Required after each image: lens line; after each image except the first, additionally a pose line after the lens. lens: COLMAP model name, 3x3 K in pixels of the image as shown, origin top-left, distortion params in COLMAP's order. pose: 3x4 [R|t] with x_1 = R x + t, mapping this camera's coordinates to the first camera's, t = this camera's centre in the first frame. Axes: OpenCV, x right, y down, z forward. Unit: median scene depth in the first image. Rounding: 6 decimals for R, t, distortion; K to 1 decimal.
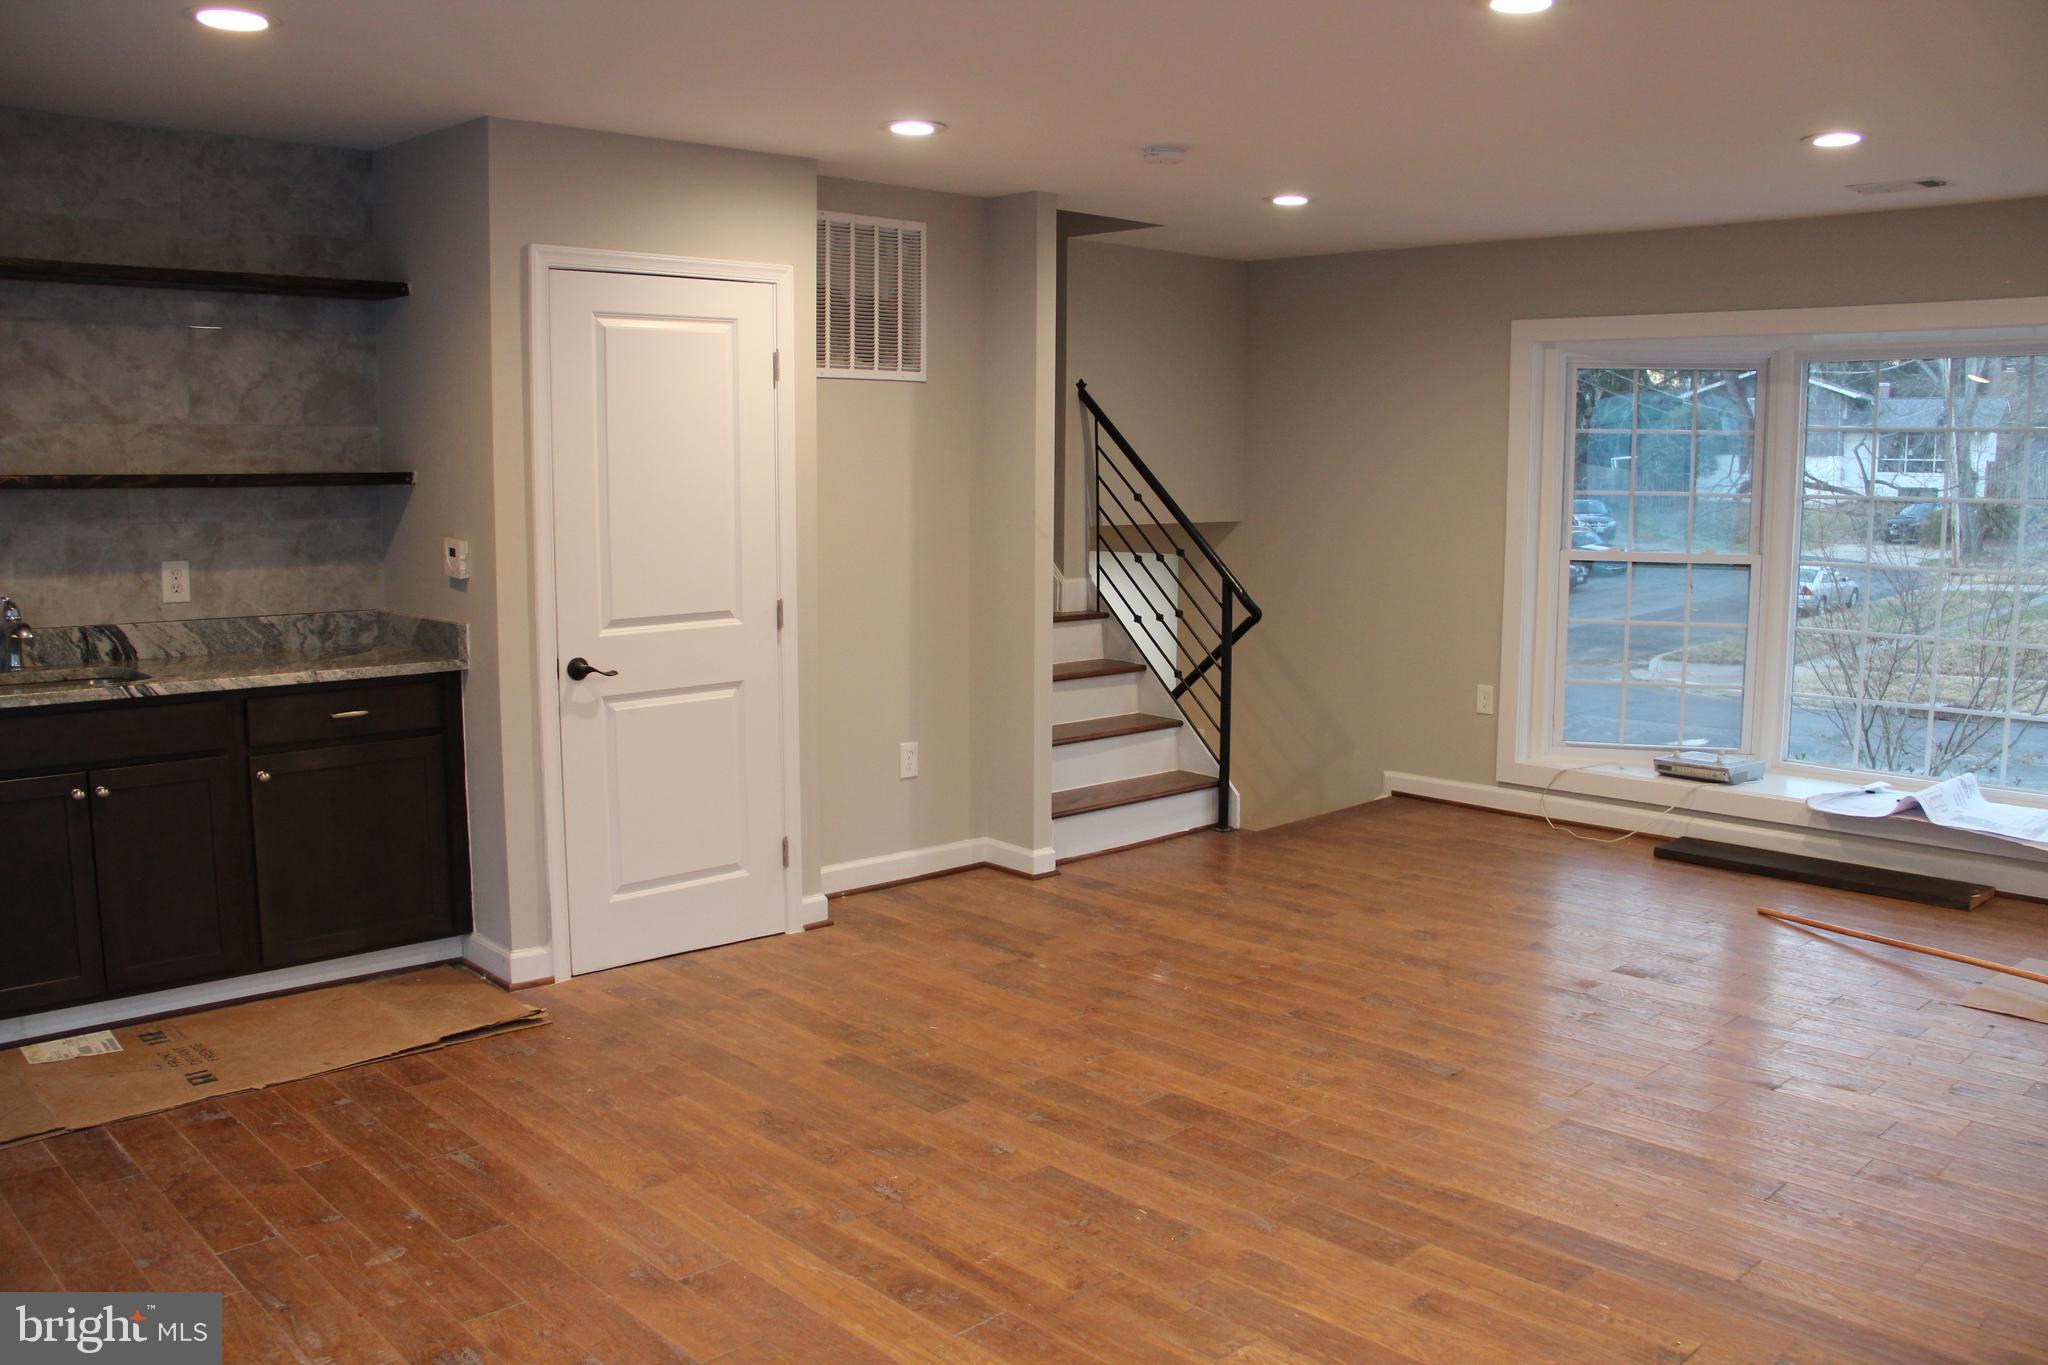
lens RADIAL K [[1671.7, 0, 1021.2], [0, 1671.7, 674.7], [0, 0, 1]] dist [-0.175220, 0.110288]
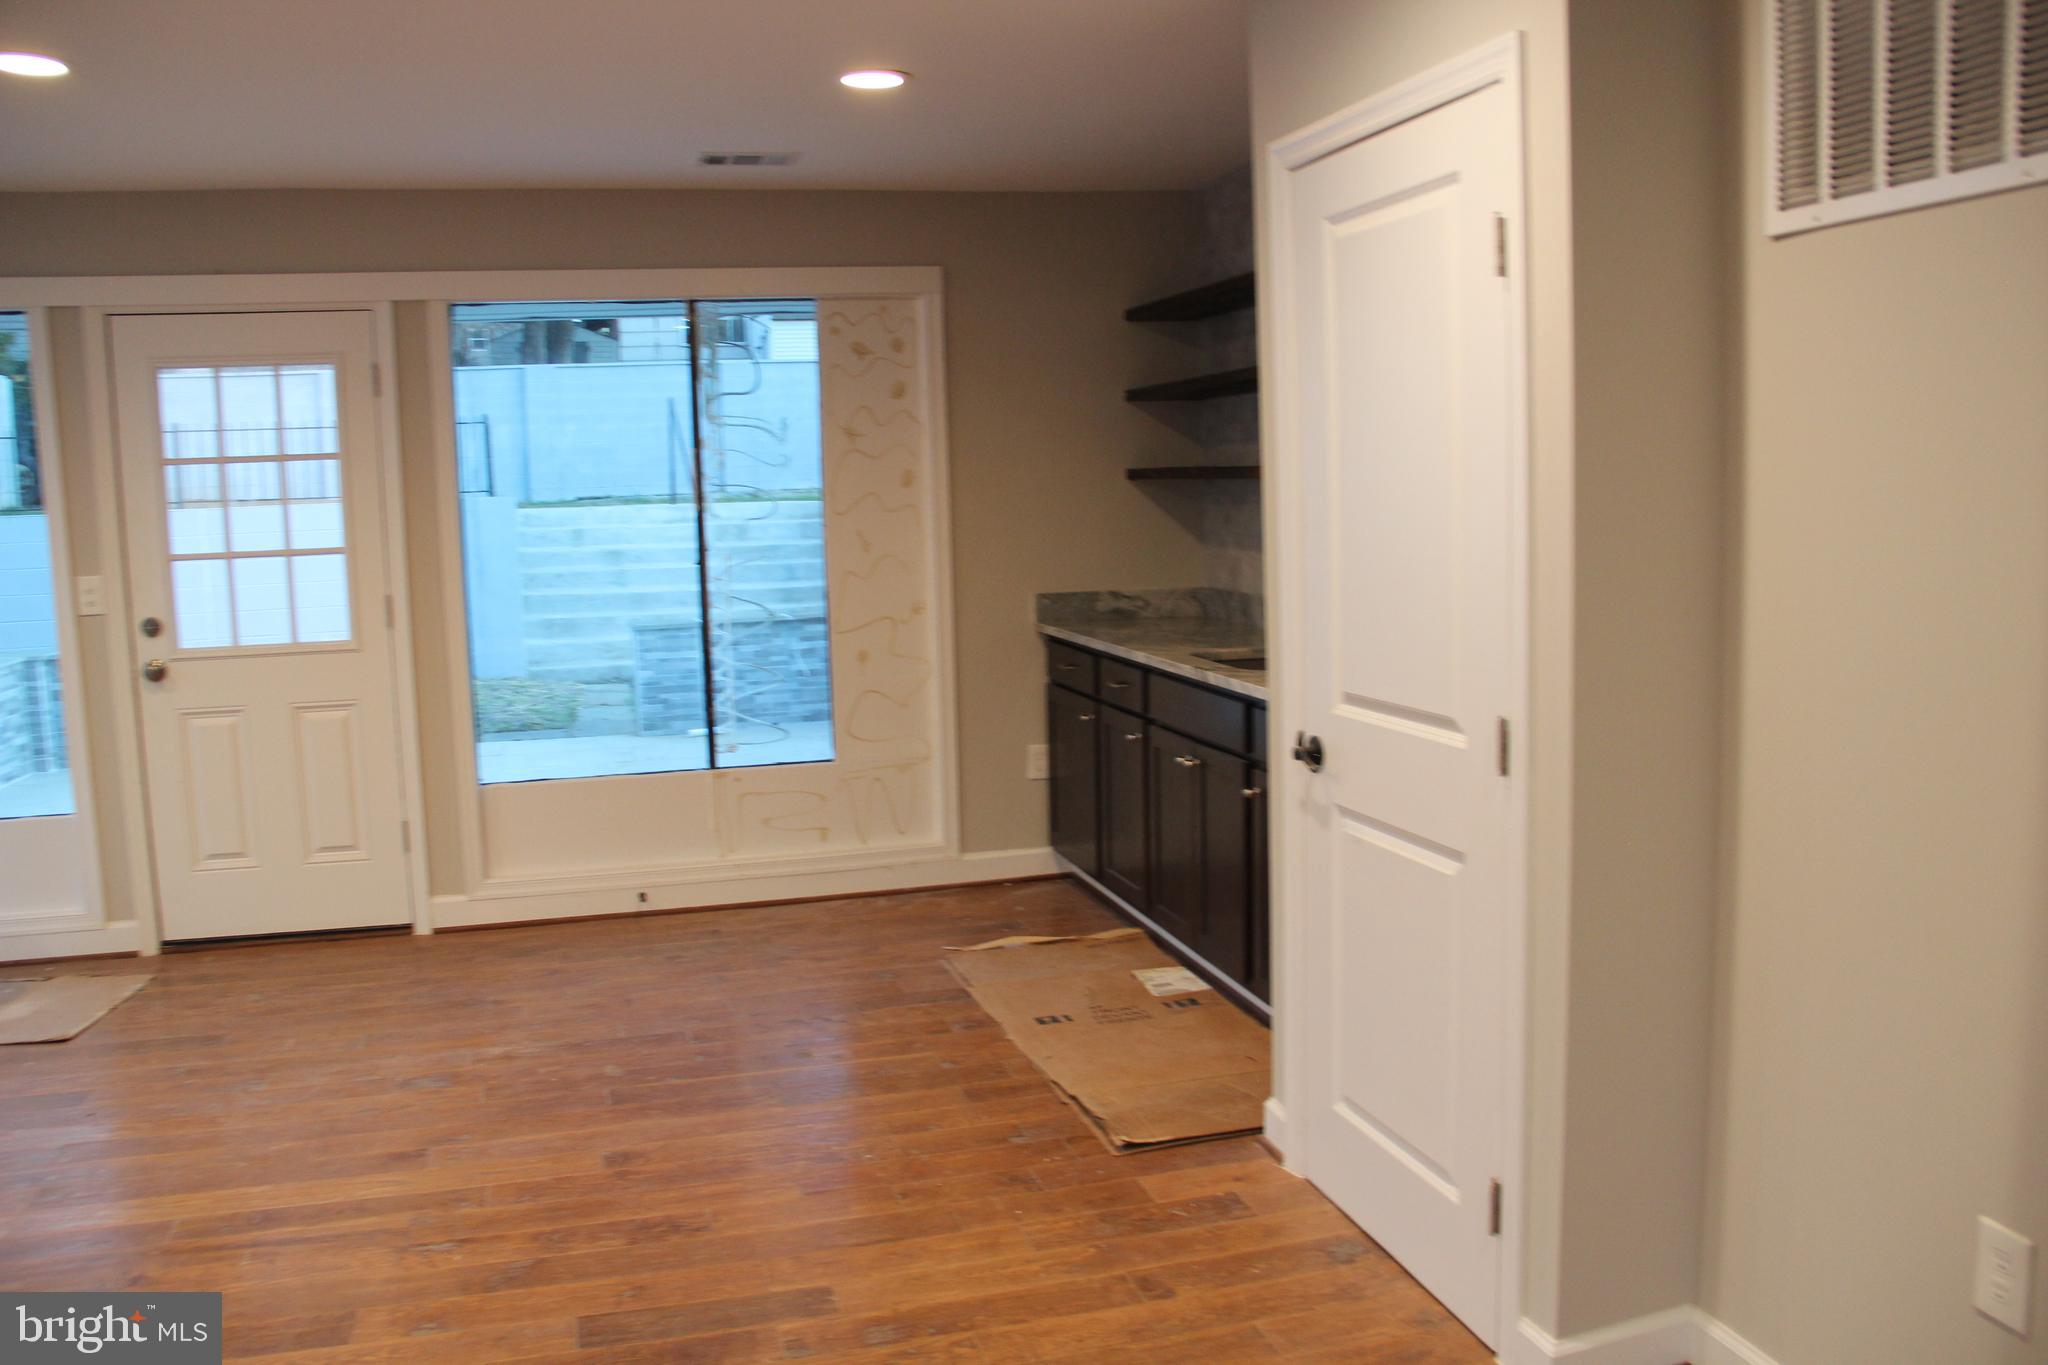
lens RADIAL K [[1671.7, 0, 1046.2], [0, 1671.7, 693.8], [0, 0, 1]] dist [-0.175220, 0.110288]
pose [[-0.456038, 0.116375, -0.882318, 0.391005], [-0.092558, 0.979835, 0.177077, -0.140605], [0.885134, 0.162420, -0.436071, 1.211705]]
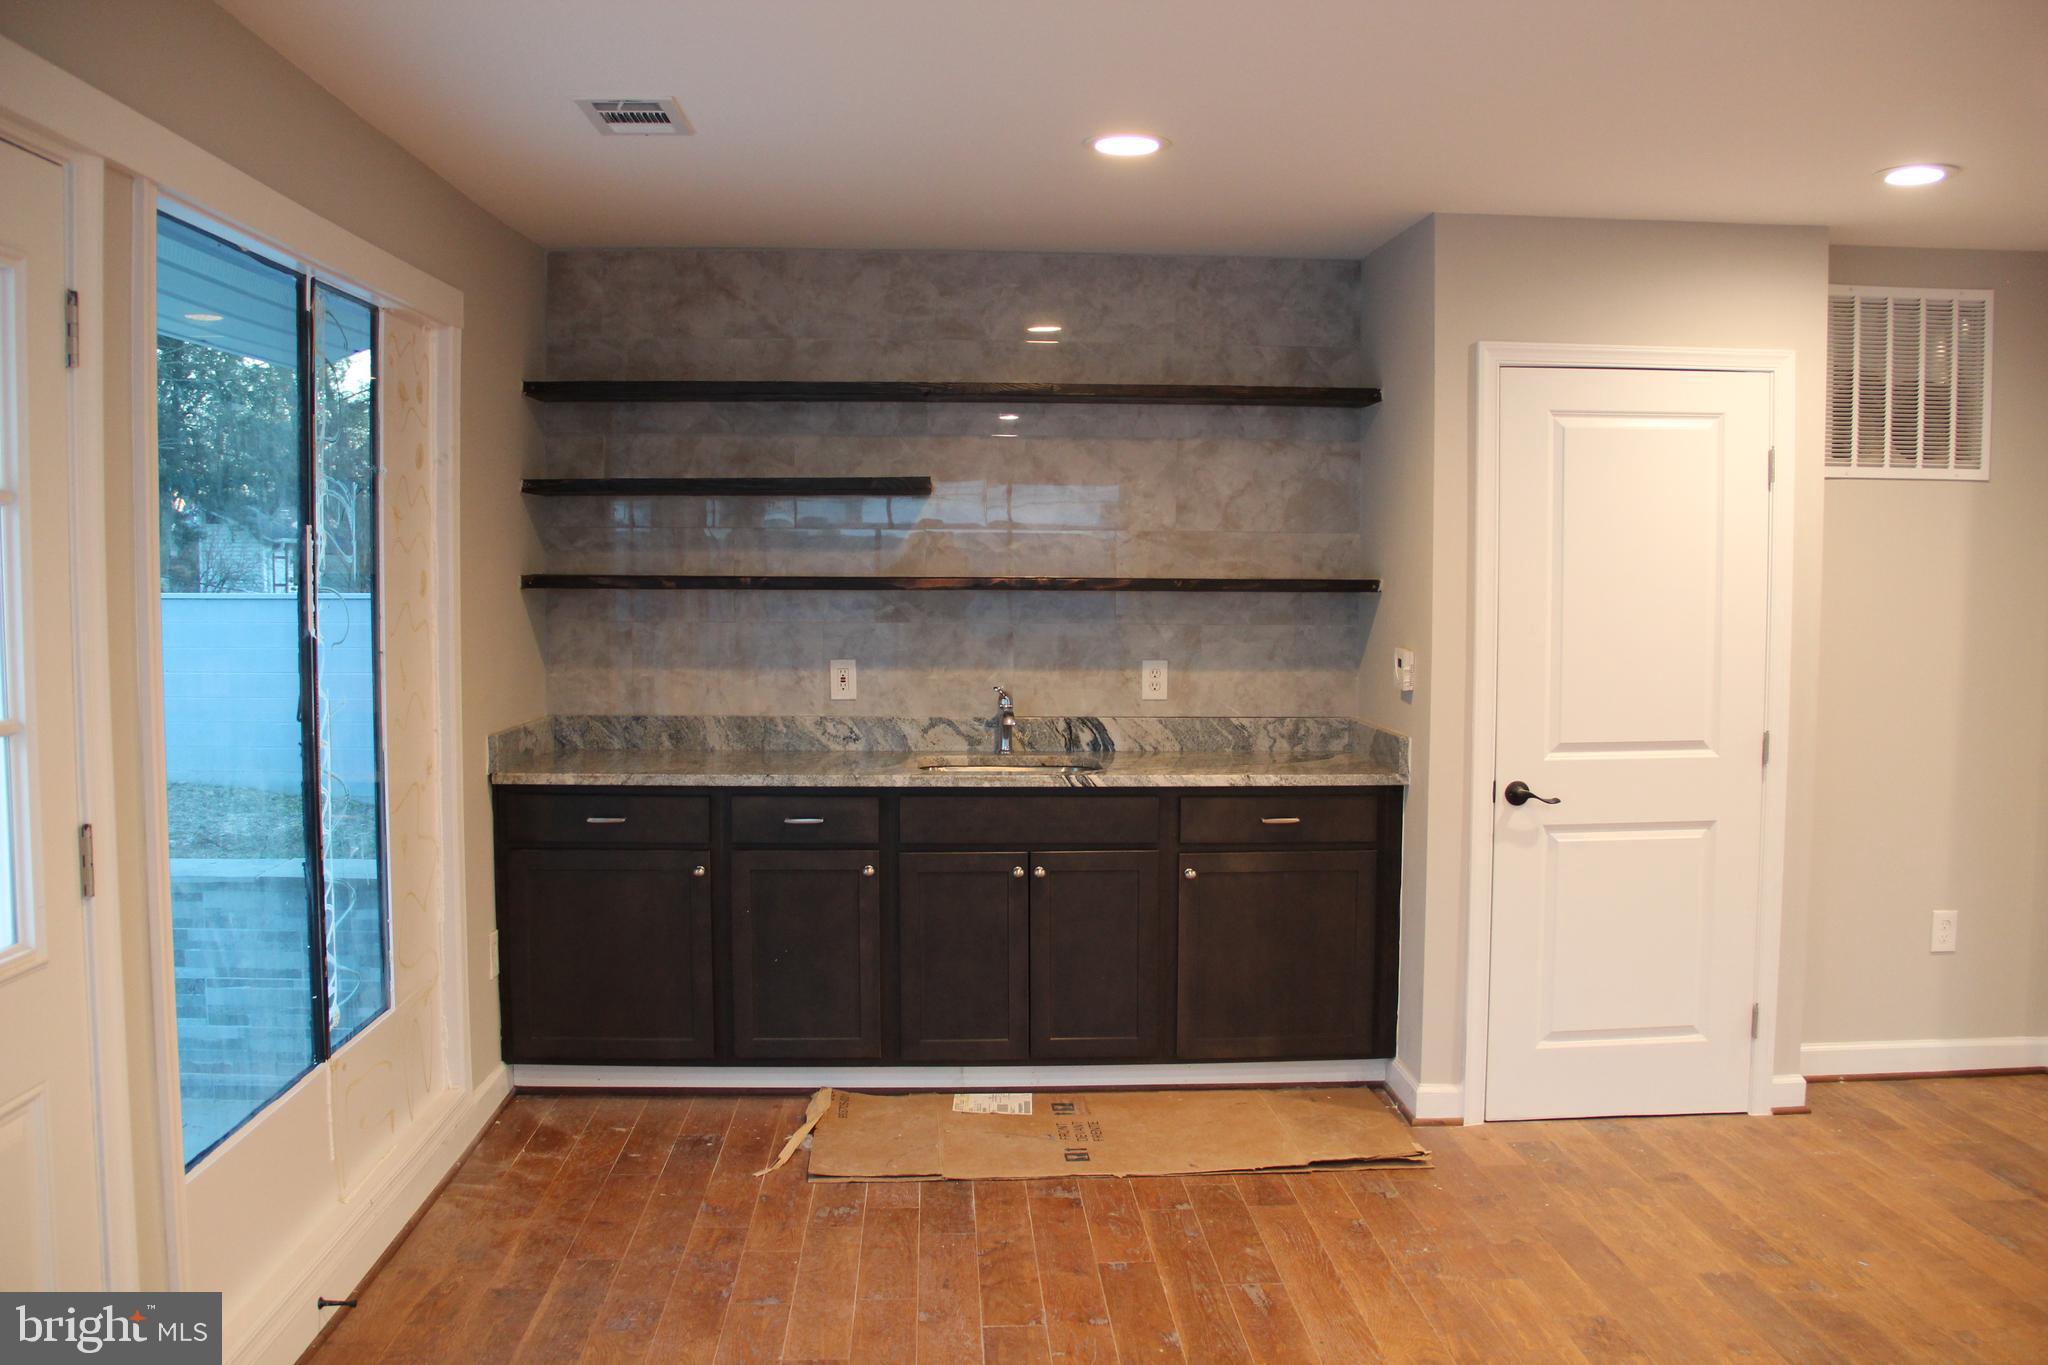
lens RADIAL K [[1671.7, 0, 1030.7], [0, 1671.7, 684.1], [0, 0, 1]] dist [-0.175220, 0.110288]
pose [[0.760130, 0.038756, -0.648615, 0.124385], [-0.077755, 0.996472, -0.031583, -0.014500], [0.645102, 0.074441, 0.760461, 0.115070]]
